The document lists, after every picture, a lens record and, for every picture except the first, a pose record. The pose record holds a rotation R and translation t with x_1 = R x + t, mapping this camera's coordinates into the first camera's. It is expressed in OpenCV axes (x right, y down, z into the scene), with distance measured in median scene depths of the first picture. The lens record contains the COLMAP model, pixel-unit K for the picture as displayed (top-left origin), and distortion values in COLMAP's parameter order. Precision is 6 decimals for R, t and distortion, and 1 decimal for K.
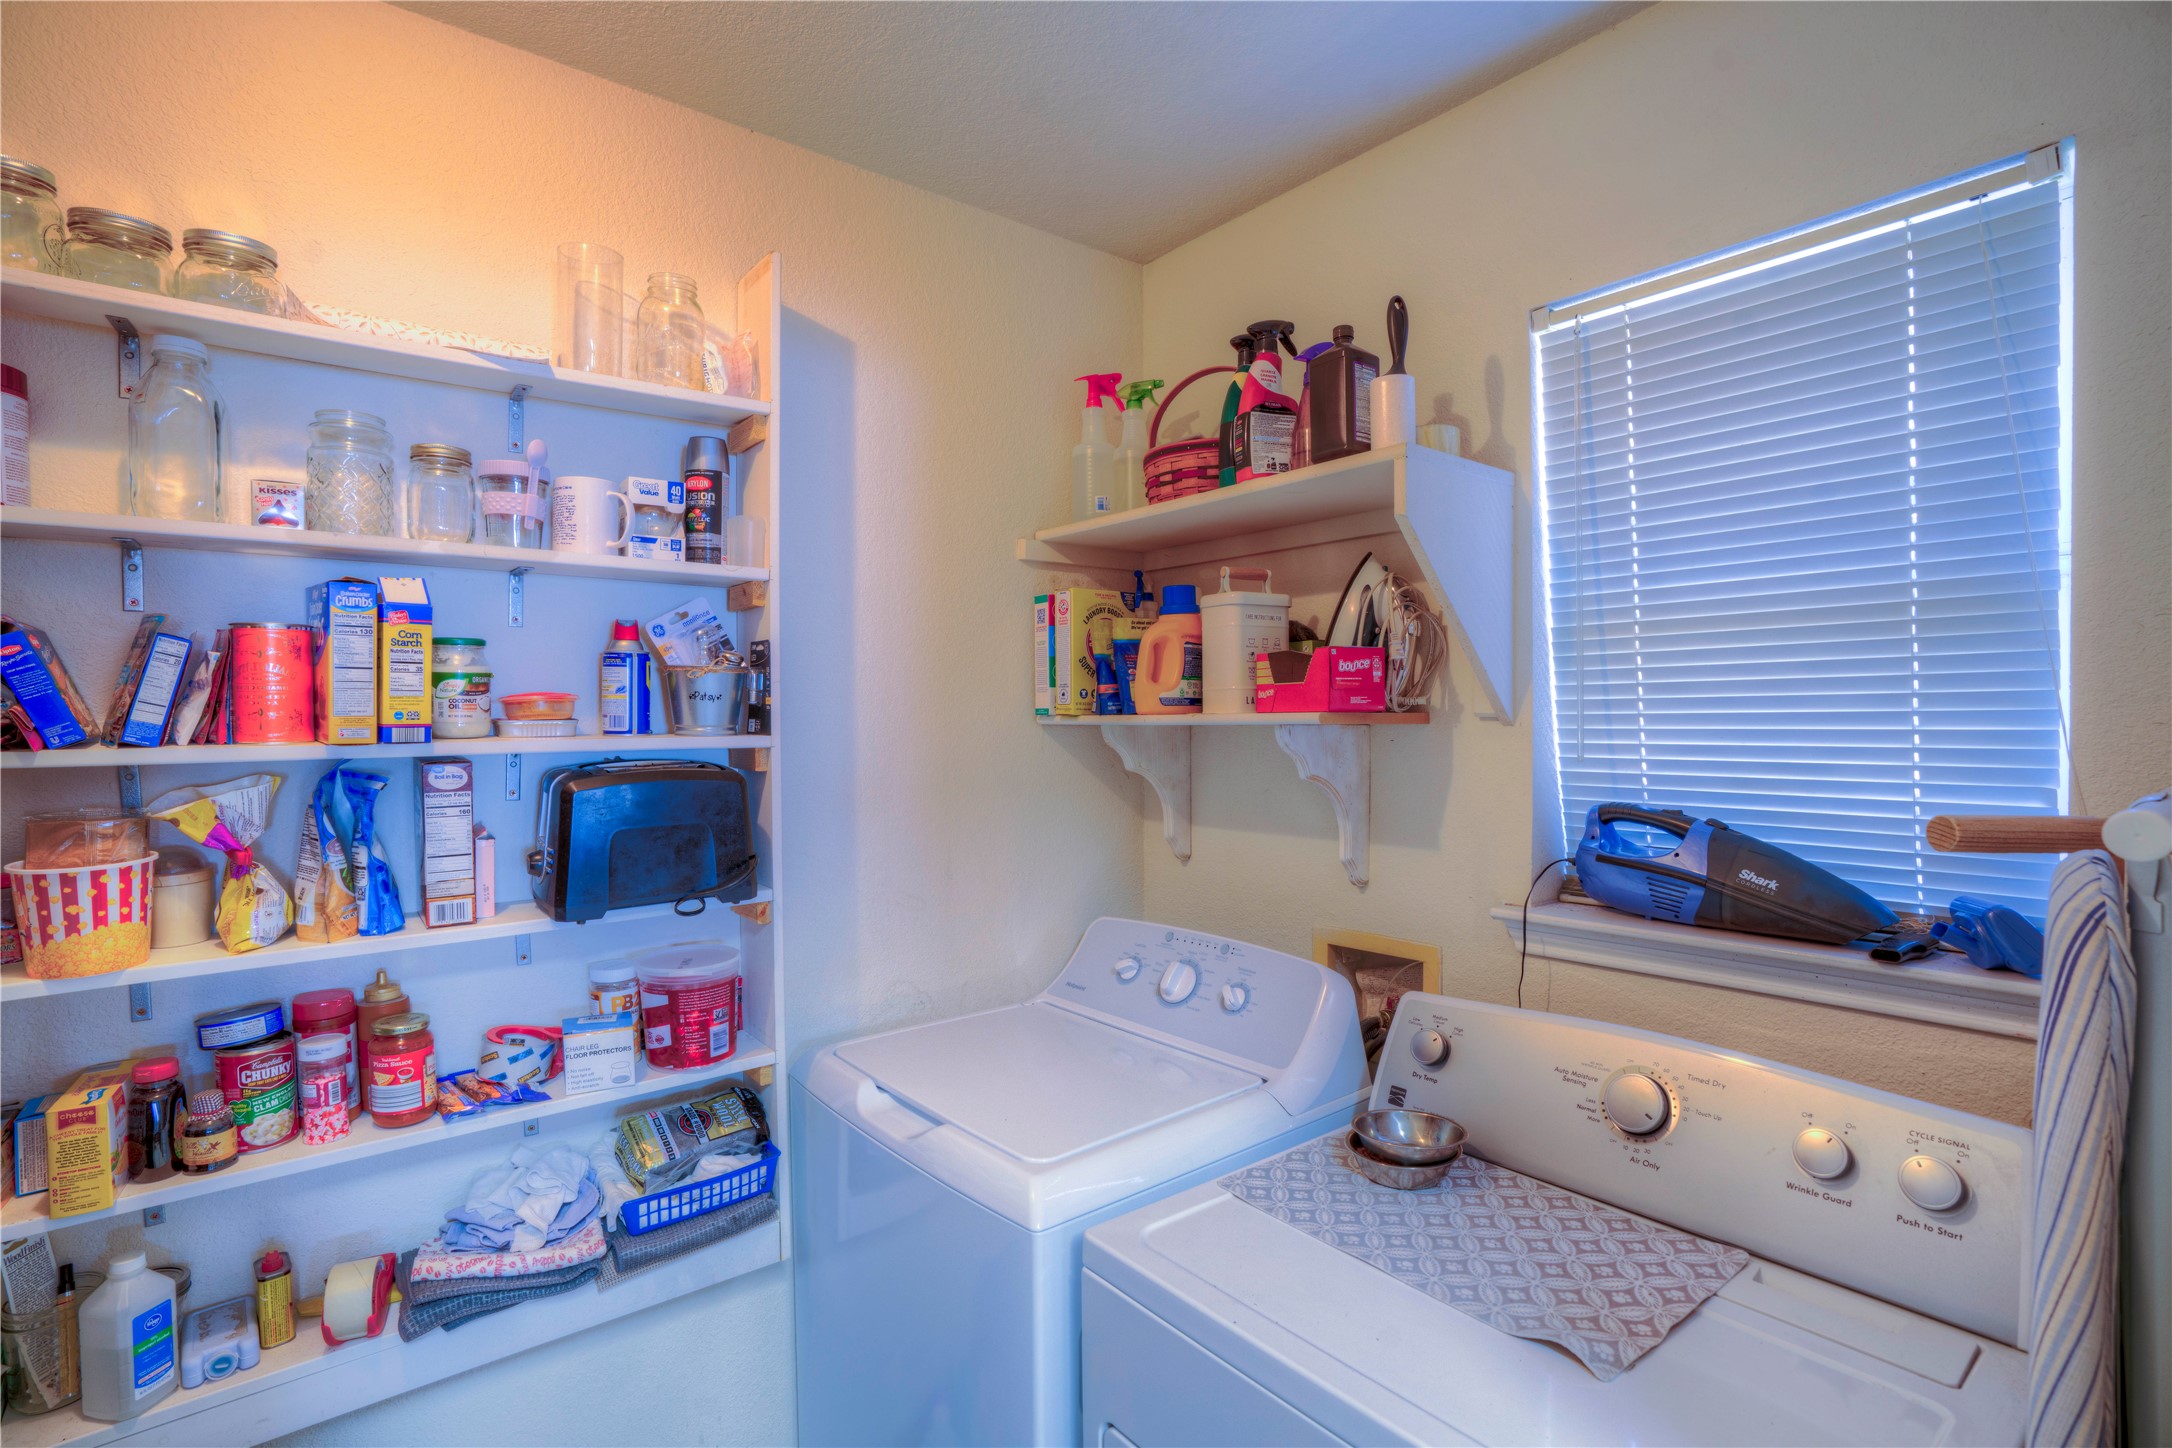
lens RADIAL K [[1025.5, 0, 1084.2], [0, 1025.5, 719.4], [0, 0, 1]] dist [-0.050336, 0.005680]
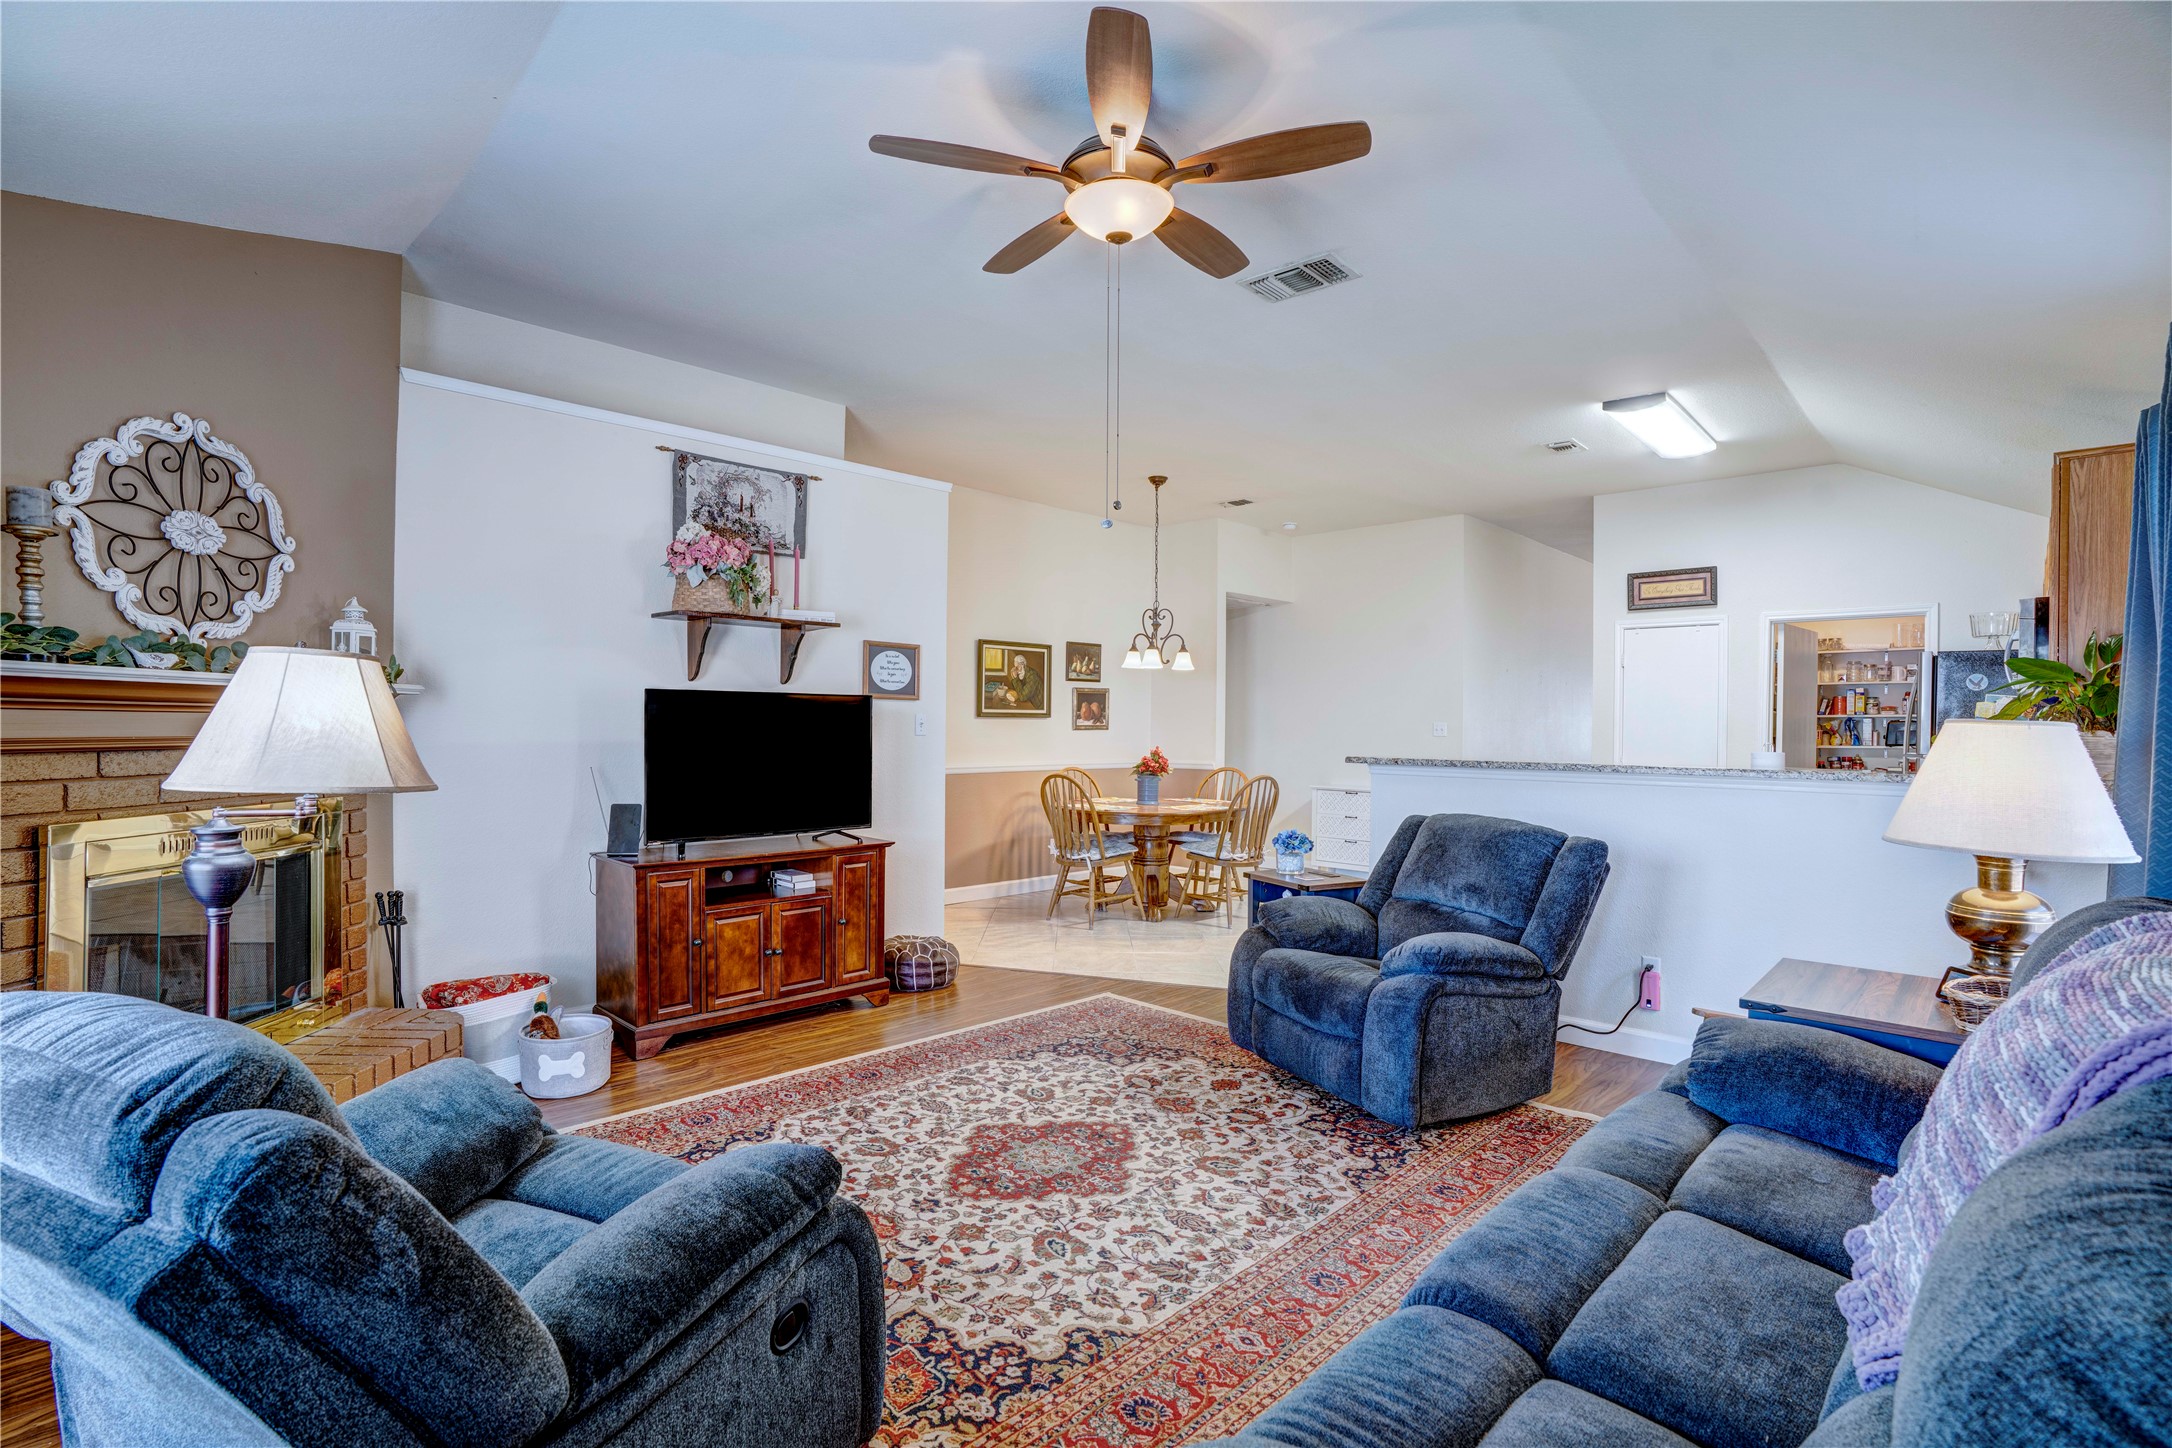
lens RADIAL K [[1025.5, 0, 1070.0], [0, 1025.5, 718.8], [0, 0, 1]] dist [-0.050336, 0.005680]
pose [[0.088330, -0.002571, -0.996088, 4.960198], [-0.021543, 0.999758, -0.004491, 0.179895], [0.995858, 0.021856, 0.088254, -4.350667]]
